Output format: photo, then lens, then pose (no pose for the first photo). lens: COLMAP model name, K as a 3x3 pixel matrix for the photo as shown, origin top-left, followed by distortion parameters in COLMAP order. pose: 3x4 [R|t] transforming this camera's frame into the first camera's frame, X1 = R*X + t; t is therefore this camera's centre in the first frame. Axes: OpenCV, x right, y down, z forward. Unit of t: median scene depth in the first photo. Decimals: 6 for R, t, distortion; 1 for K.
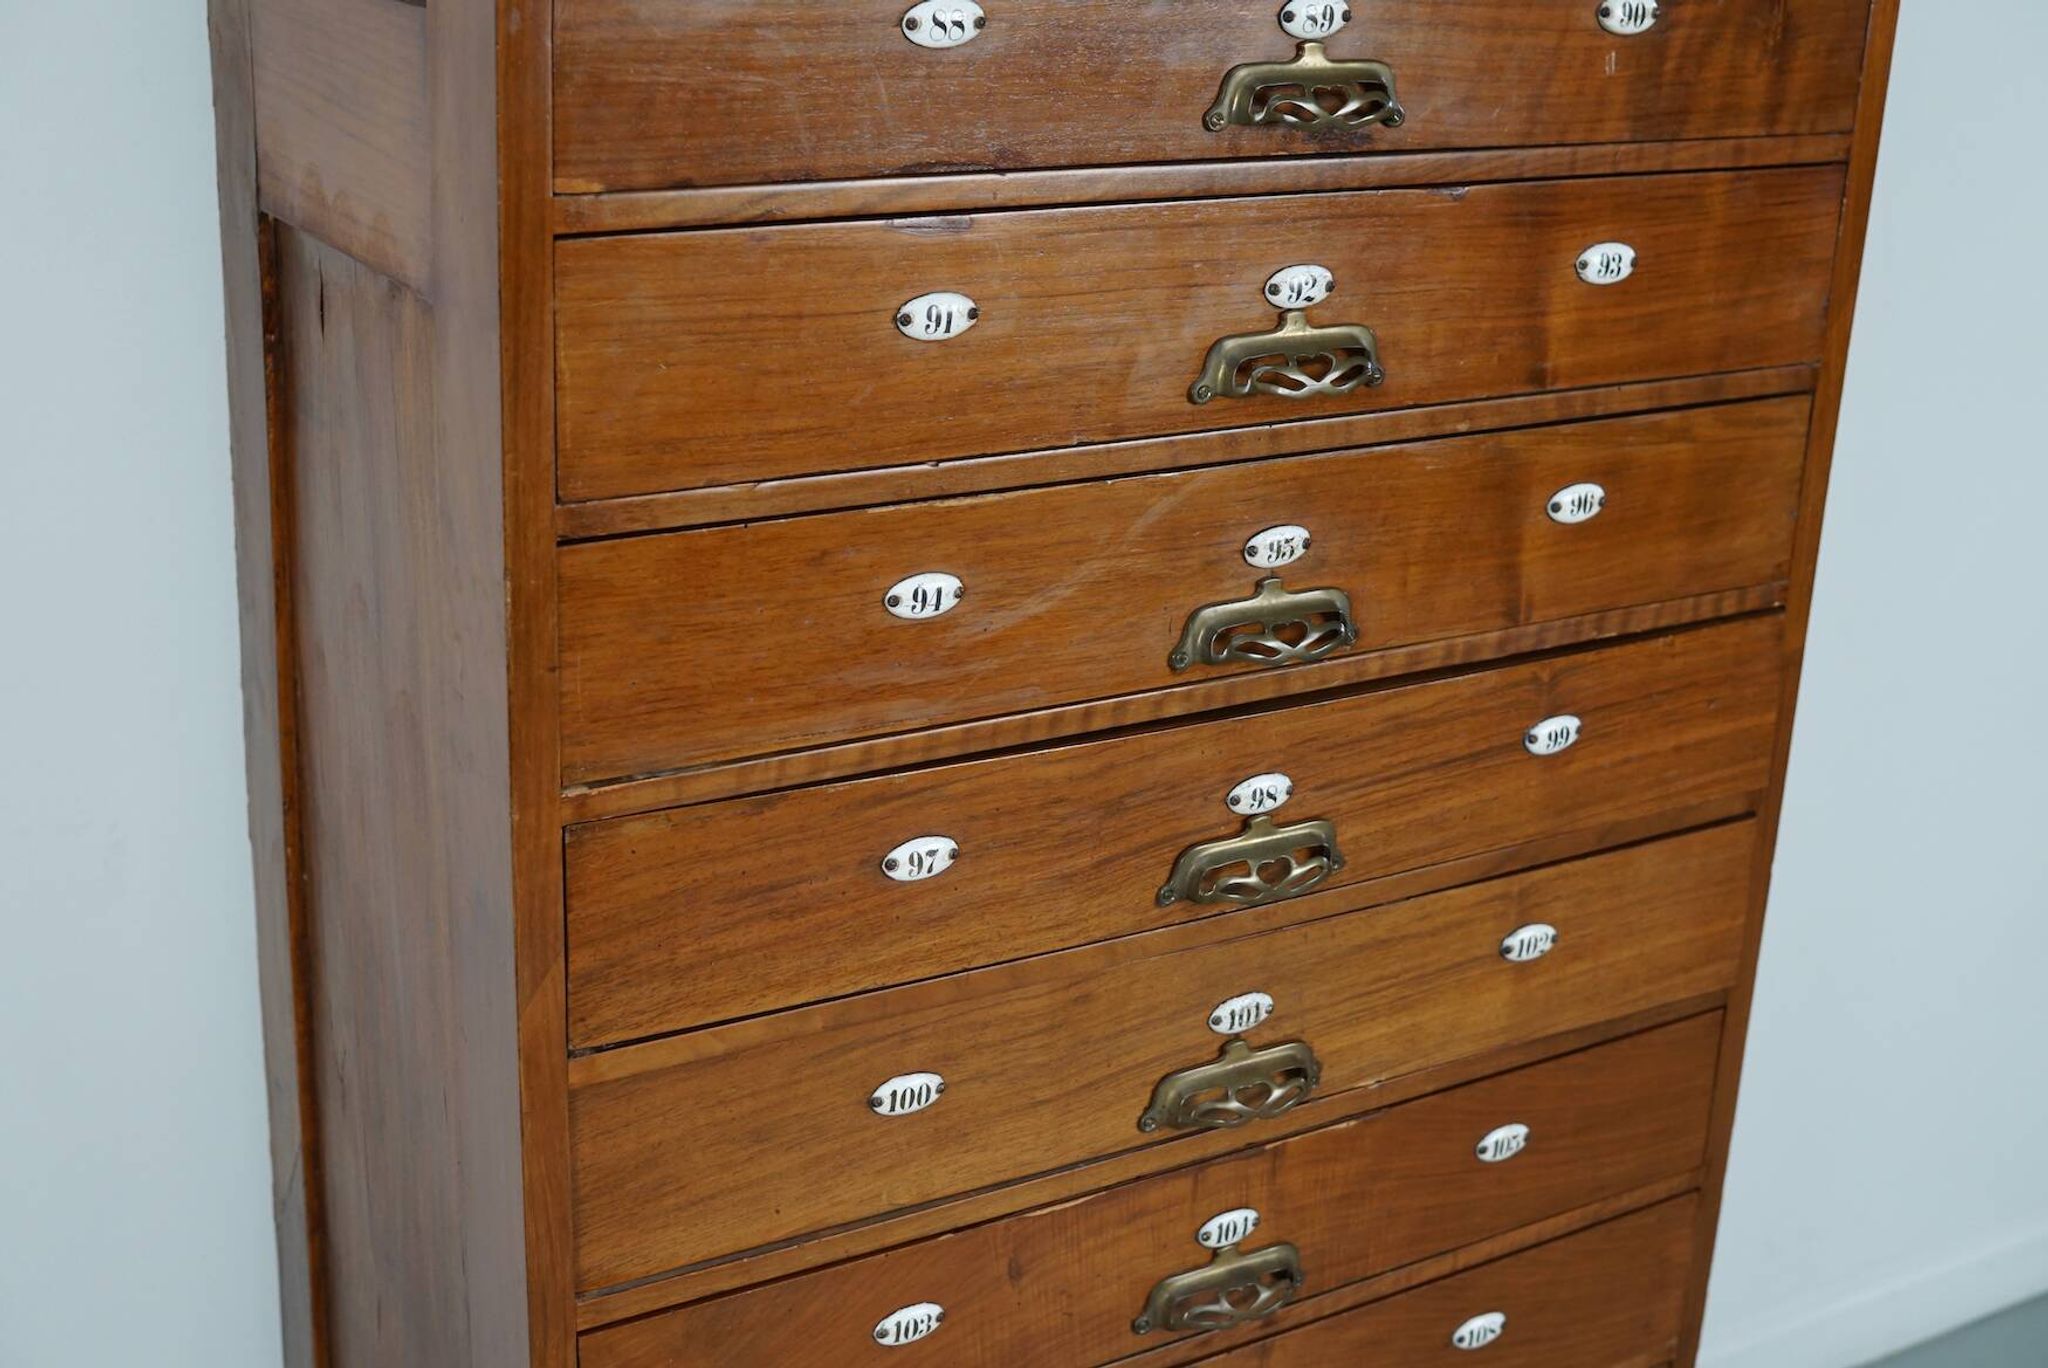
lens RADIAL K [[2642.4, 0, 1025.1], [0, 2642.4, 714.0], [0, 0, 1]] dist [-0.087180, 0.000000]
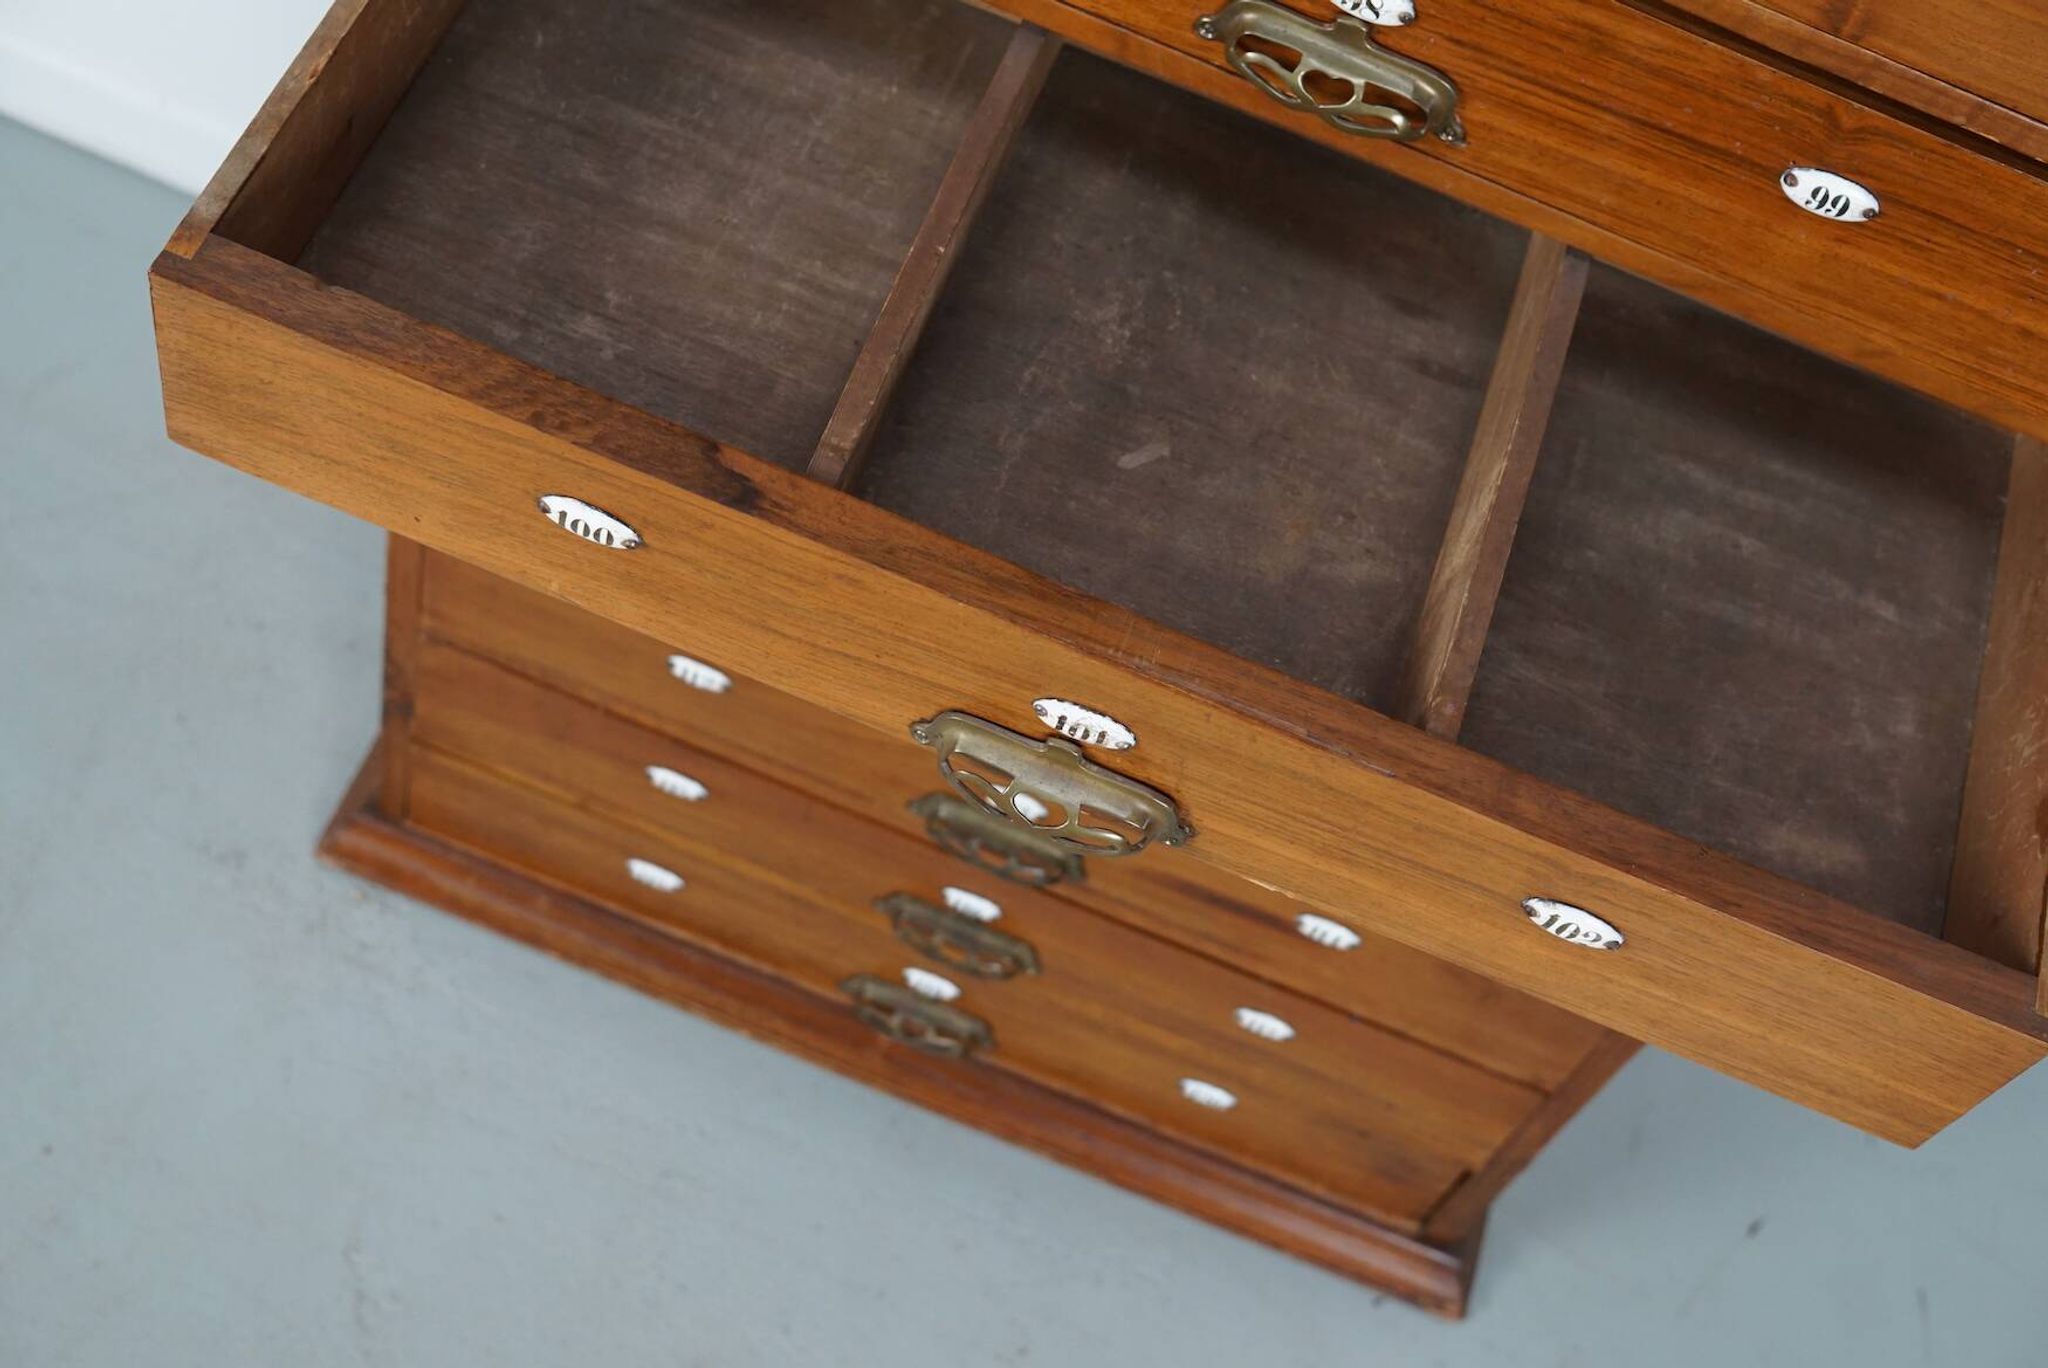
lens RADIAL K [[2642.4, 0, 1025.8], [0, 2642.4, 688.8], [0, 0, 1]] dist [-0.087180, 0.000000]
pose [[0.633651, 0.700990, -0.327261, 0.409009], [-0.442265, 0.675321, 0.590207, -0.235632], [0.634735, -0.229249, 0.737941, 0.321631]]
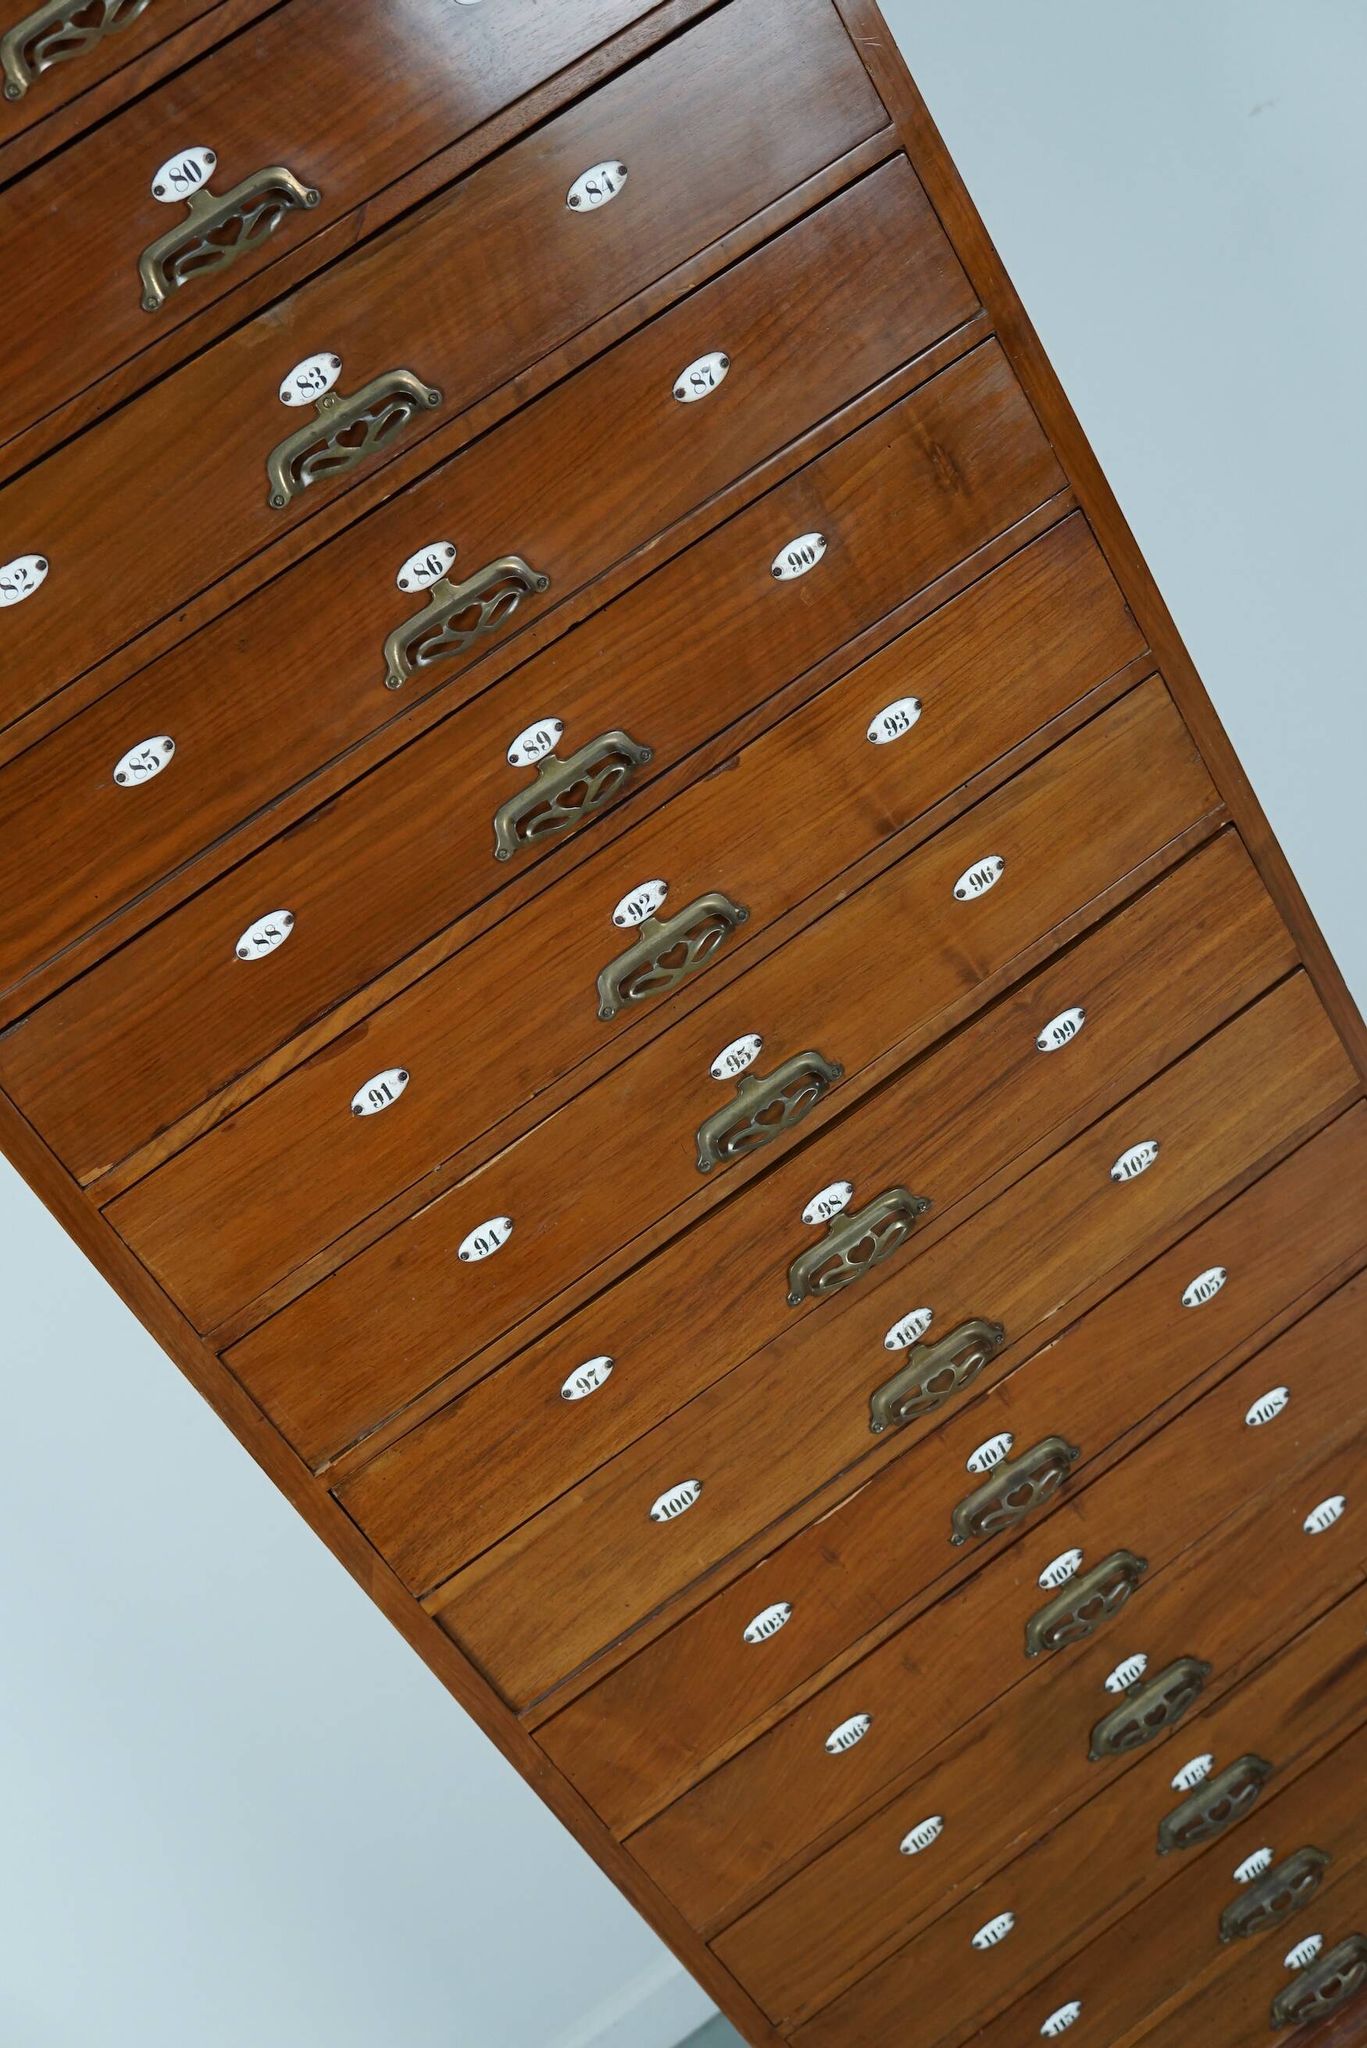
lens RADIAL K [[2642.4, 0, 695.9], [0, 2642.4, 1016.8], [0, 0, 1]] dist [-0.087180, 0.000000]
pose [[0.853252, -0.359487, -0.377795, 0.551766], [0.440132, 0.884984, 0.151943, -0.274544], [0.279721, -0.295926, 0.913337, -0.186770]]
